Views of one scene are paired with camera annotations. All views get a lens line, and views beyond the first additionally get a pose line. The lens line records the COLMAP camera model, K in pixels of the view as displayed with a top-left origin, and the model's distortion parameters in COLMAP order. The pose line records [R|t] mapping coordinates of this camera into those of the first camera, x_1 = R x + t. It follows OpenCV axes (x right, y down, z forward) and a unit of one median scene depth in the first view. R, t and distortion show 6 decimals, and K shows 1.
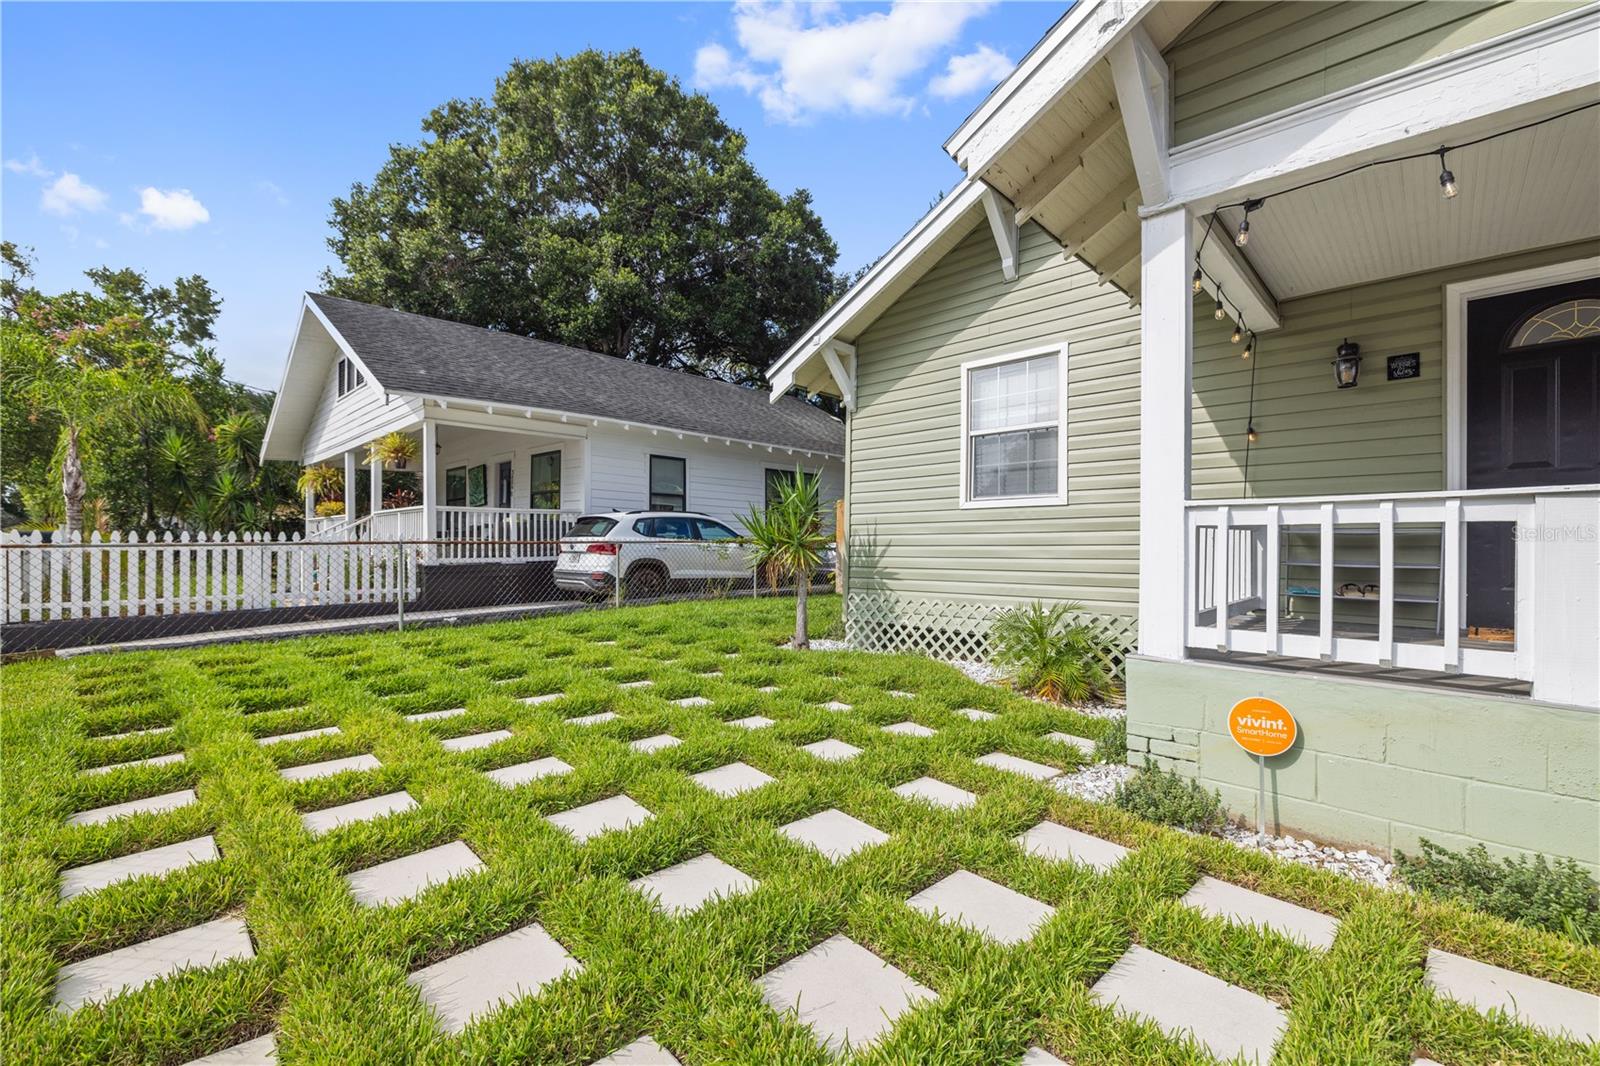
lens RADIAL K [[673.2, 0, 800.0], [0, 673.2, 545.9], [0, 0, 1]] dist [-0.000305, -0.000081]
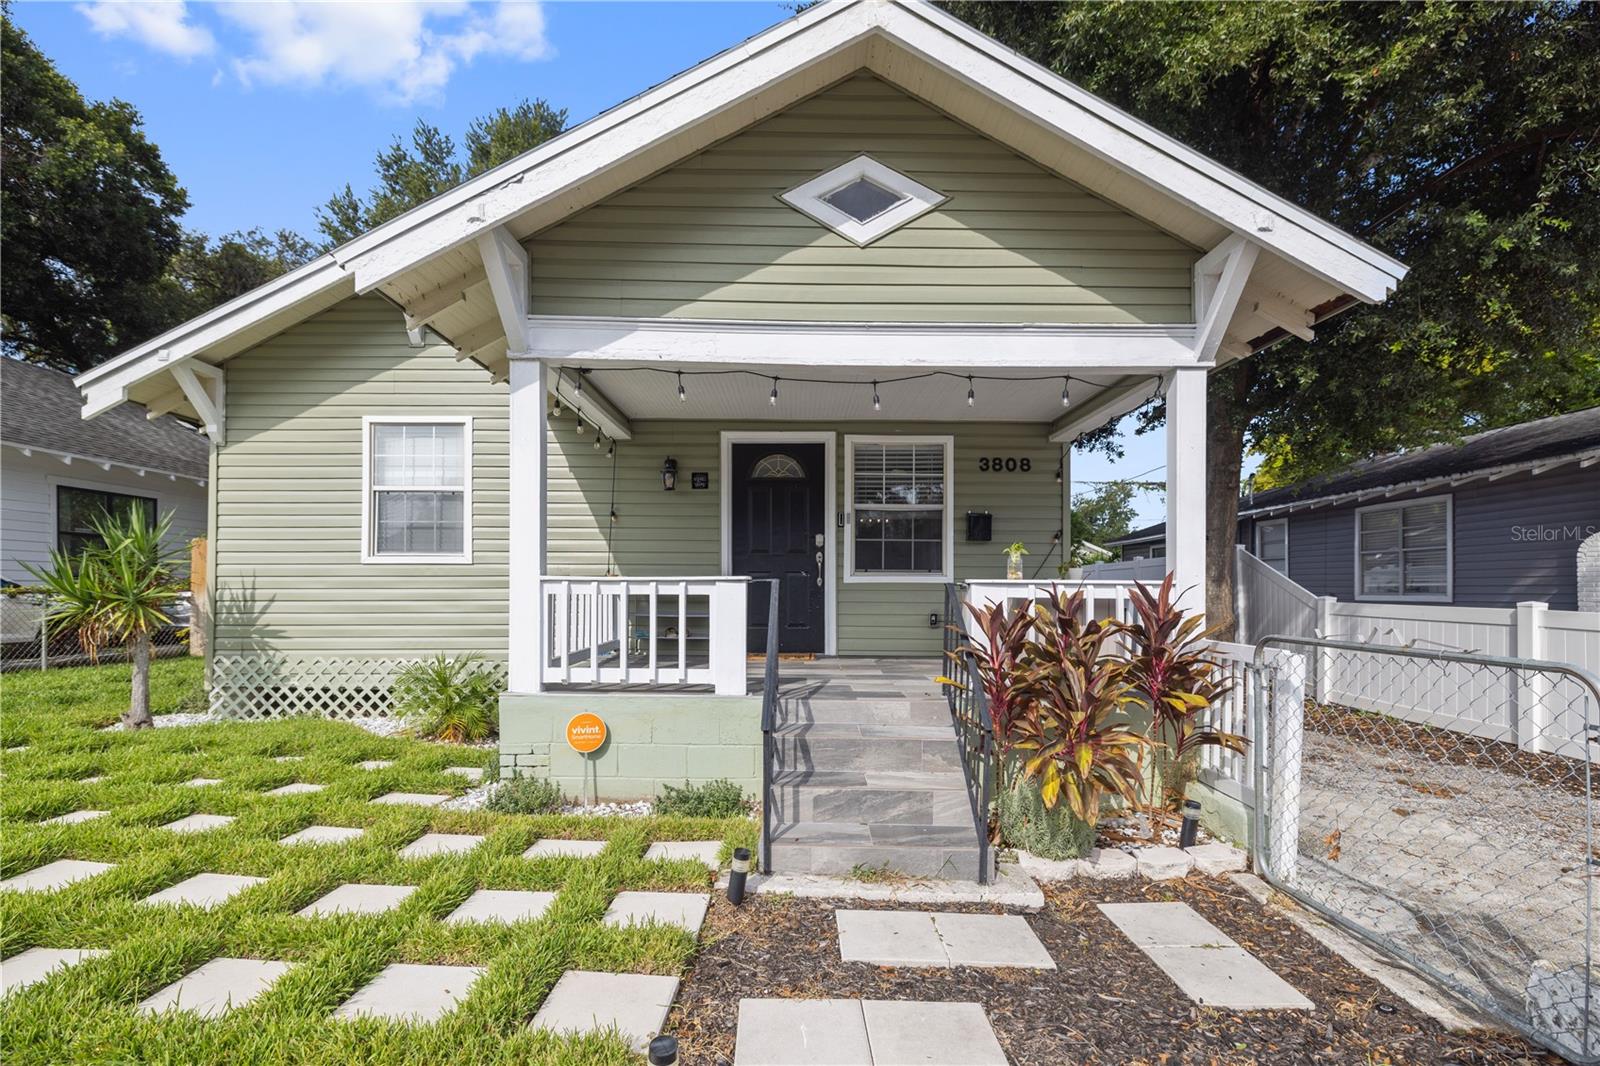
lens RADIAL K [[707.6, 0, 800.5], [0, 707.6, 589.4], [0, 0, 1]] dist [0.002107, 0.000352]
pose [[0.717969, -0.001982, 0.696072, -0.030152], [-0.001277, 0.999991, 0.004165, -0.029872], [-0.696074, -0.003879, 0.717960, -0.254500]]
